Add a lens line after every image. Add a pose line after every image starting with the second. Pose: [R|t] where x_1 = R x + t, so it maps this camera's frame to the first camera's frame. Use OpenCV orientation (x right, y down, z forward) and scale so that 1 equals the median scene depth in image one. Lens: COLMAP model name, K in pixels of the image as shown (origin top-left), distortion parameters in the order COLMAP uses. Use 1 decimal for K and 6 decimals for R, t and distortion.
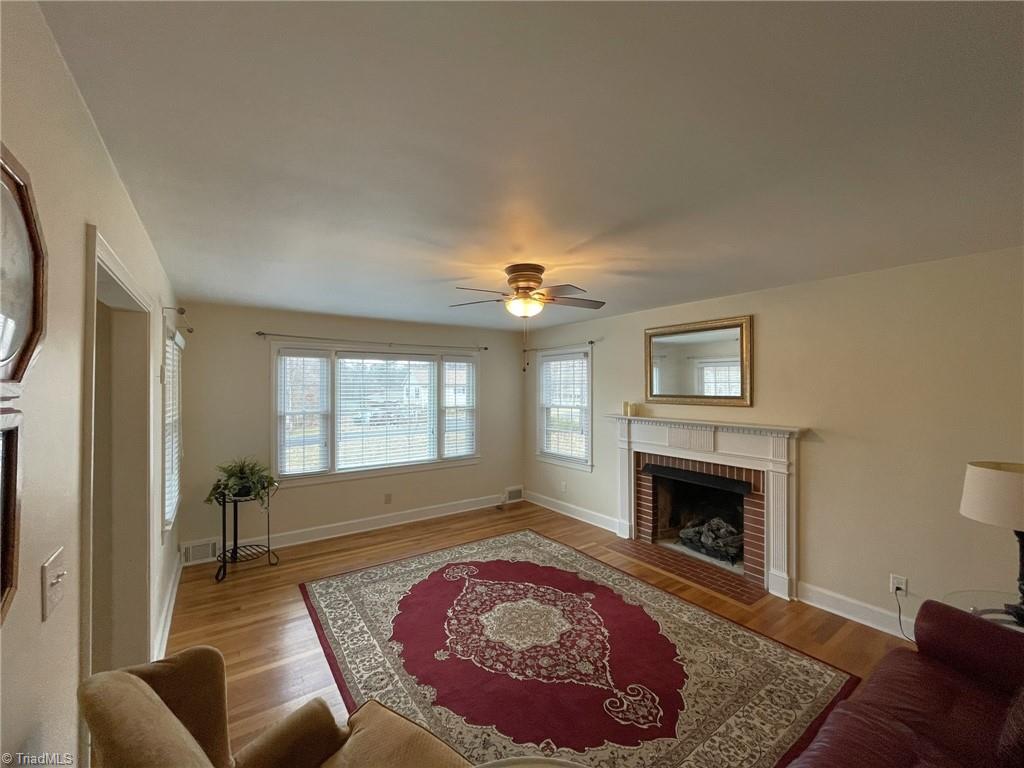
lens RADIAL K [[416.1, 0, 513.9], [0, 416.1, 381.0], [0, 0, 1]] dist [-0.002890, -0.000142]
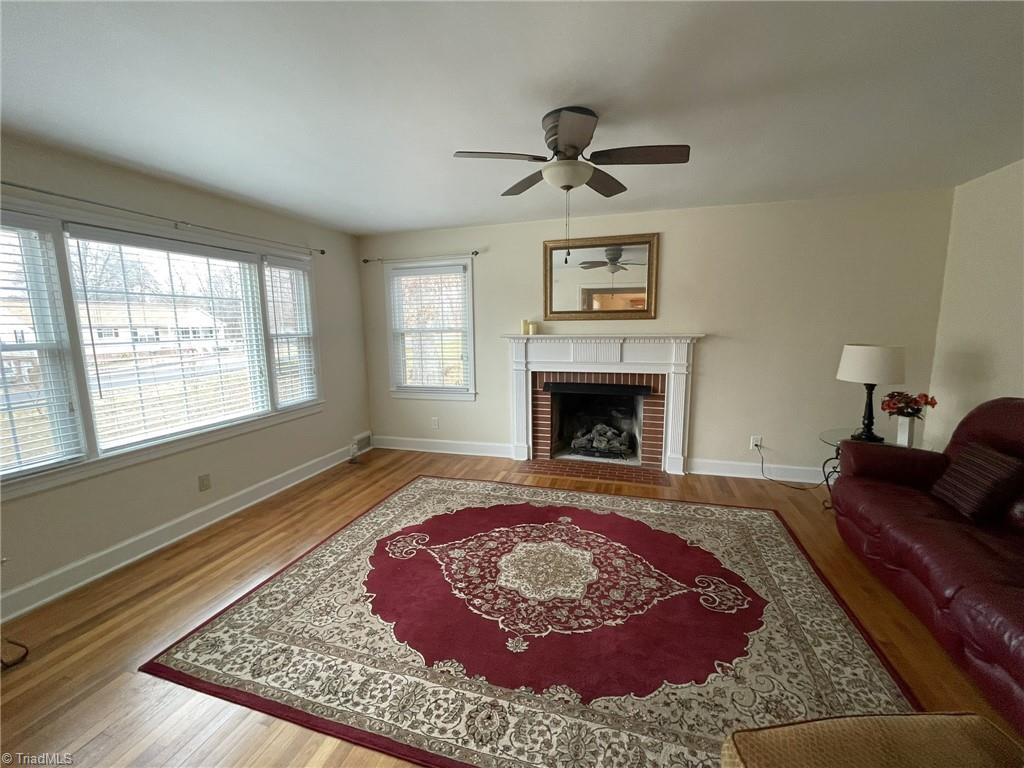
lens RADIAL K [[416.1, 0, 511.8], [0, 416.1, 379.1], [0, 0, 1]] dist [-0.002890, -0.000142]
pose [[0.787310, -0.091063, 0.609795, -0.410922], [0.005230, 0.989984, 0.141085, 0.061113], [-0.616535, -0.107888, 0.779901, 0.334893]]
